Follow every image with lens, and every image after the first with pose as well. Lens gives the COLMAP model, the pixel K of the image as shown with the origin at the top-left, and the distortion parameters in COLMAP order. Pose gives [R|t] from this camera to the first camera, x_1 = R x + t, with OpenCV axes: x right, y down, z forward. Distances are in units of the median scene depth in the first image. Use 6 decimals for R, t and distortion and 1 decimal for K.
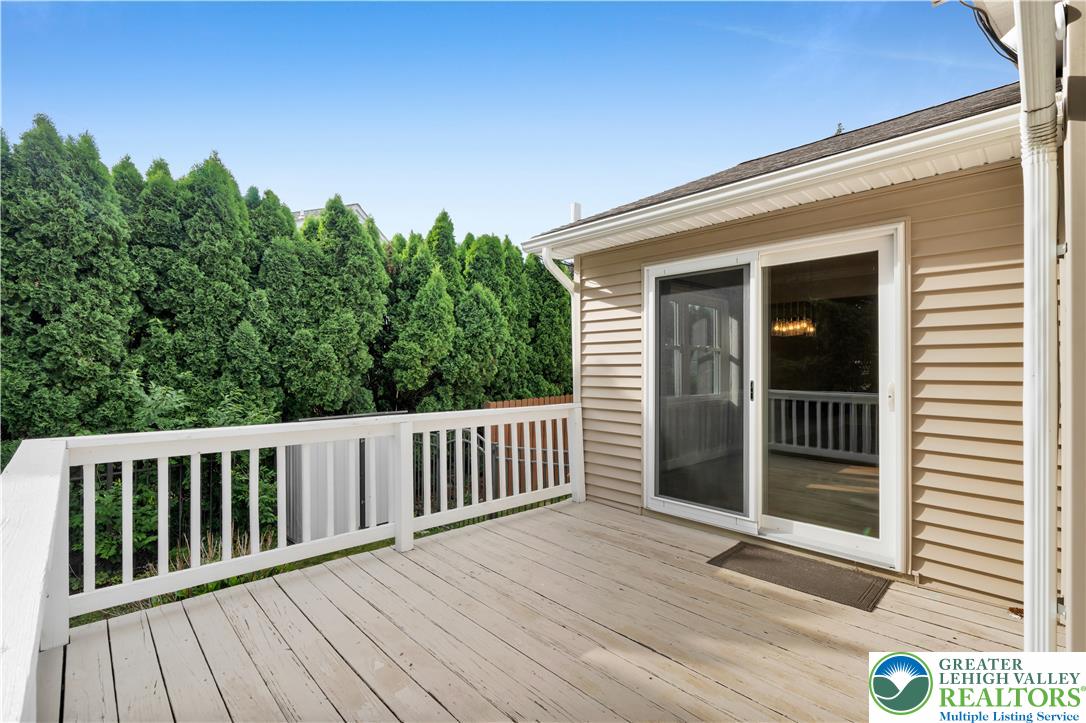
lens RADIAL K [[509.5, 0, 546.2], [0, 509.5, 362.7], [0, 0, 1]] dist [-0.000973, 0.000581]
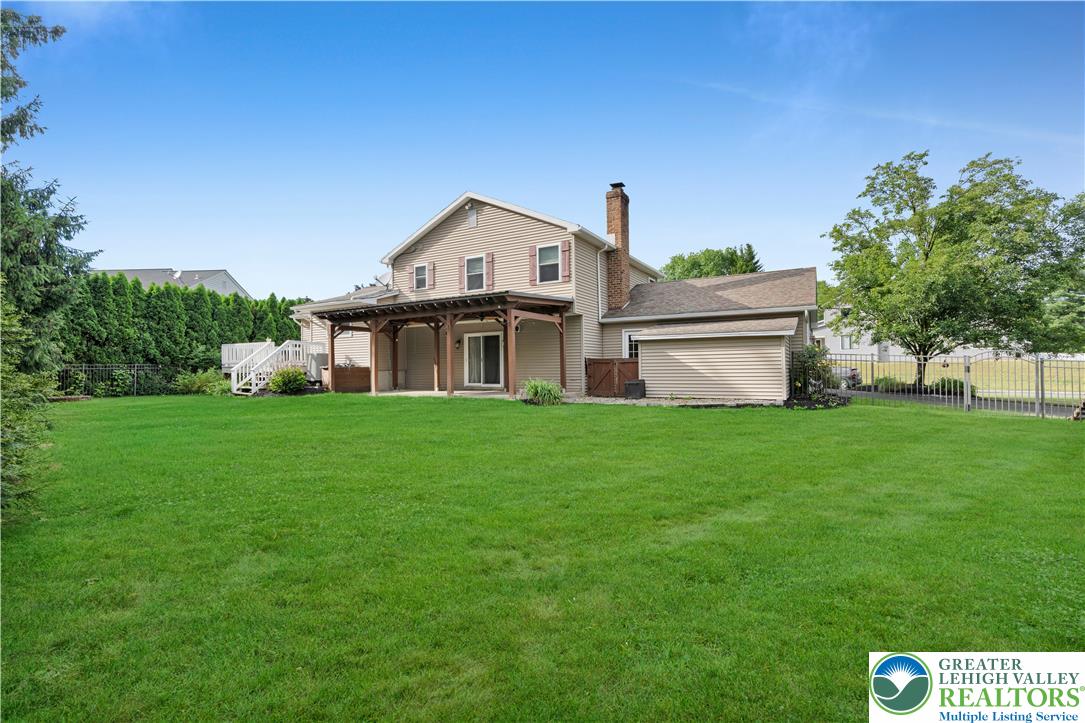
lens RADIAL K [[509.1, 0, 545.7], [0, 509.1, 362.7], [0, 0, 1]] dist [-0.000973, 0.000581]
pose [[0.957927, 0.001014, 0.287010, 0.518866], [-0.000529, 0.999998, -0.001768, 0.124283], [-0.287011, 0.001542, 0.957926, -2.527897]]
